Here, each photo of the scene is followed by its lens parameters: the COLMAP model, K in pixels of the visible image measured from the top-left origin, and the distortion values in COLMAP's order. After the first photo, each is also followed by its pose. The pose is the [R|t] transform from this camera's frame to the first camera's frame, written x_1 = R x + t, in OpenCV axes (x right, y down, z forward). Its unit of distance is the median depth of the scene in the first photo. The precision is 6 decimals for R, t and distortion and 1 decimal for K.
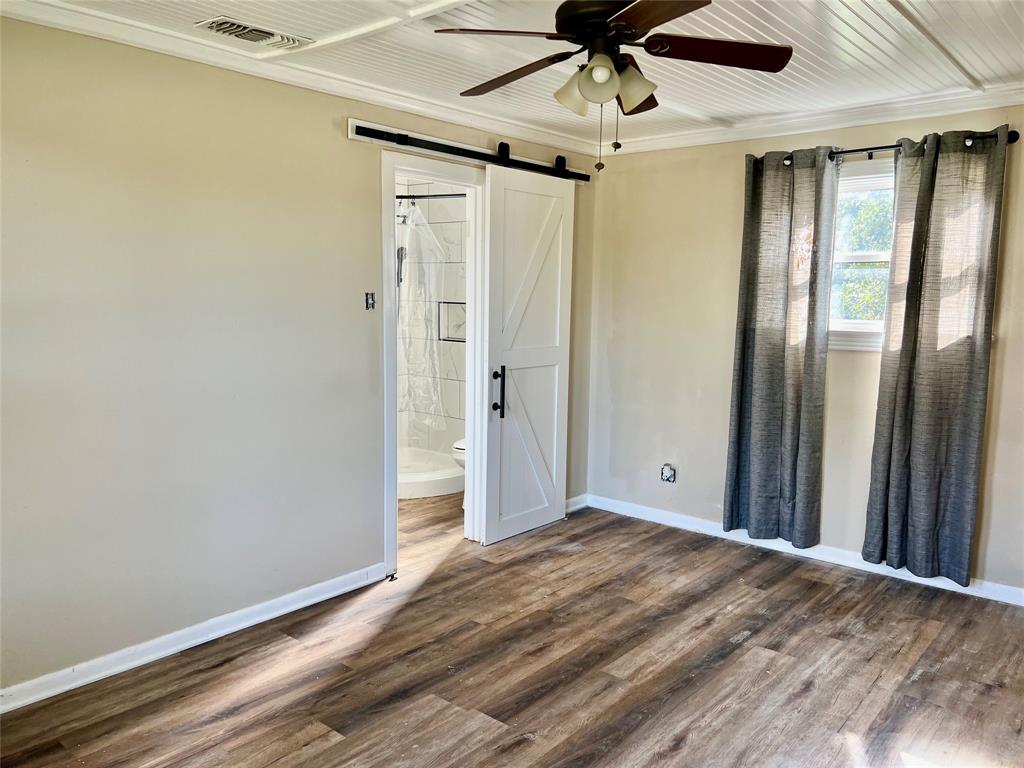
lens RADIAL K [[774.2, 0, 519.1], [0, 774.2, 386.1], [0, 0, 1]] dist [0.048312, -0.061445]
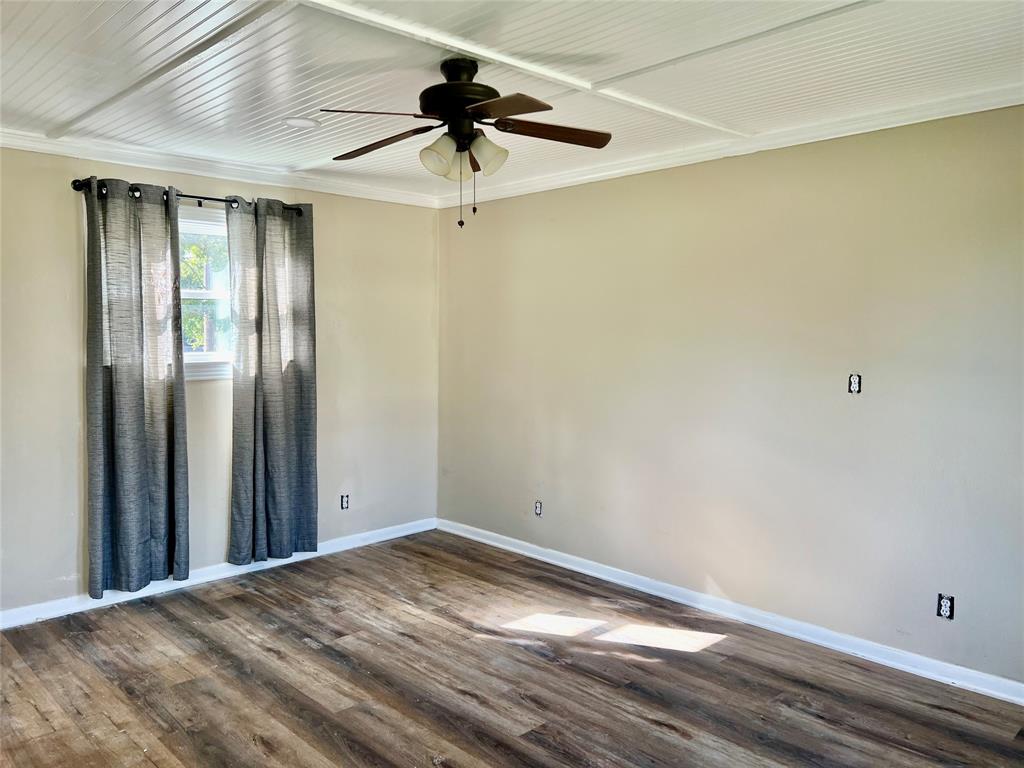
lens RADIAL K [[774.2, 0, 511.6], [0, 774.2, 375.7], [0, 0, 1]] dist [0.048312, -0.061445]
pose [[0.091836, -0.070020, 0.993309, -0.665509], [0.120850, 0.990935, 0.058680, -0.069688], [-0.988414, 0.114653, 0.099465, 0.515940]]
